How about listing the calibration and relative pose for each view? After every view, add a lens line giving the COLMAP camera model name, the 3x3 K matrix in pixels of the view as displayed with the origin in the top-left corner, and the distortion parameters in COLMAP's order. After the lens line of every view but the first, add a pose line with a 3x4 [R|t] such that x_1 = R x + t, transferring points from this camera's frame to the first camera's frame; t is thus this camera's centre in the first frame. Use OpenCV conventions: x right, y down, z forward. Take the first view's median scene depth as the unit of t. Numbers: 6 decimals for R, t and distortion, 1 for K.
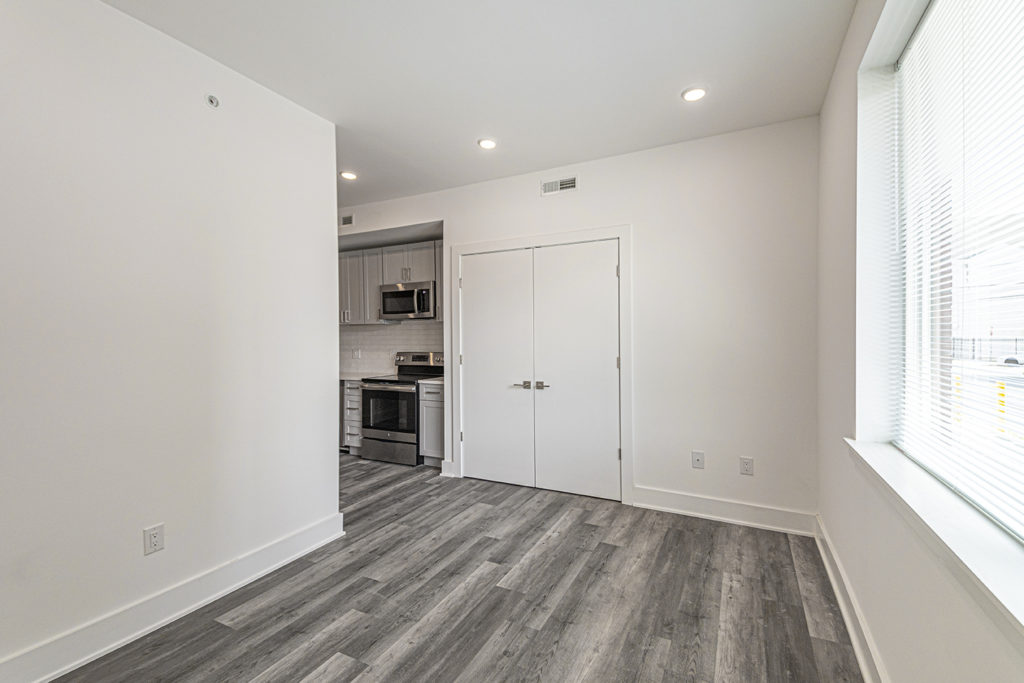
lens RADIAL K [[475.1, 0, 507.7], [0, 475.1, 340.7], [0, 0, 1]] dist [0.075741, -0.043792]
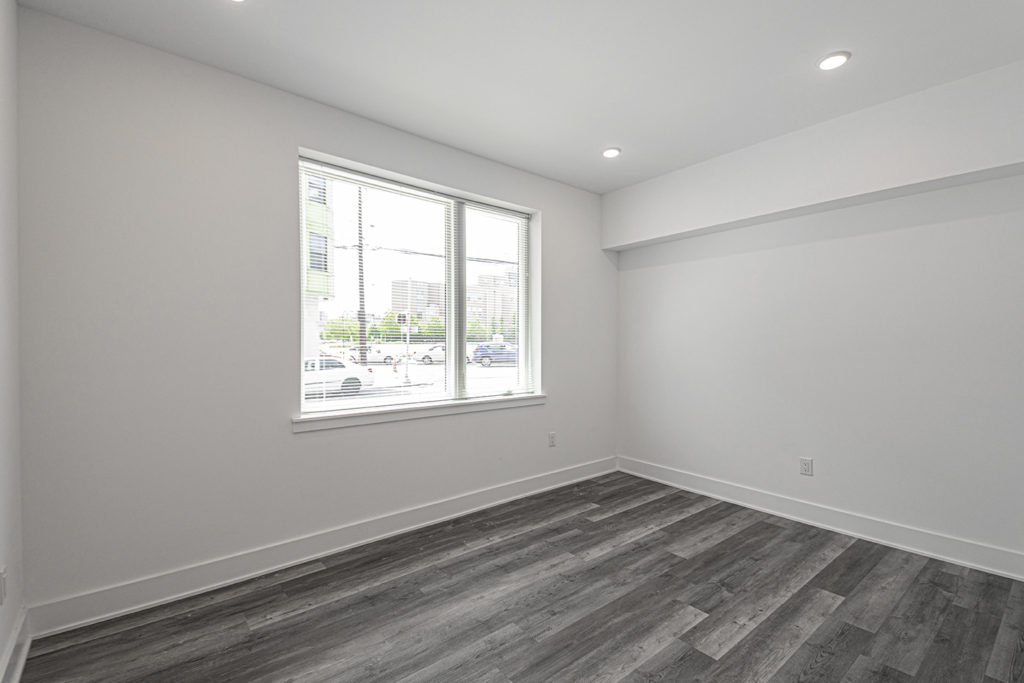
lens RADIAL K [[450.5, 0, 520.8], [0, 450.5, 343.2], [0, 0, 1]] dist [0.072355, -0.037030]
pose [[-0.928220, 0.003620, 0.372014, -0.310520], [0.004931, 0.999985, 0.002574, 0.003370], [-0.371999, 0.004224, -0.928223, 1.875462]]
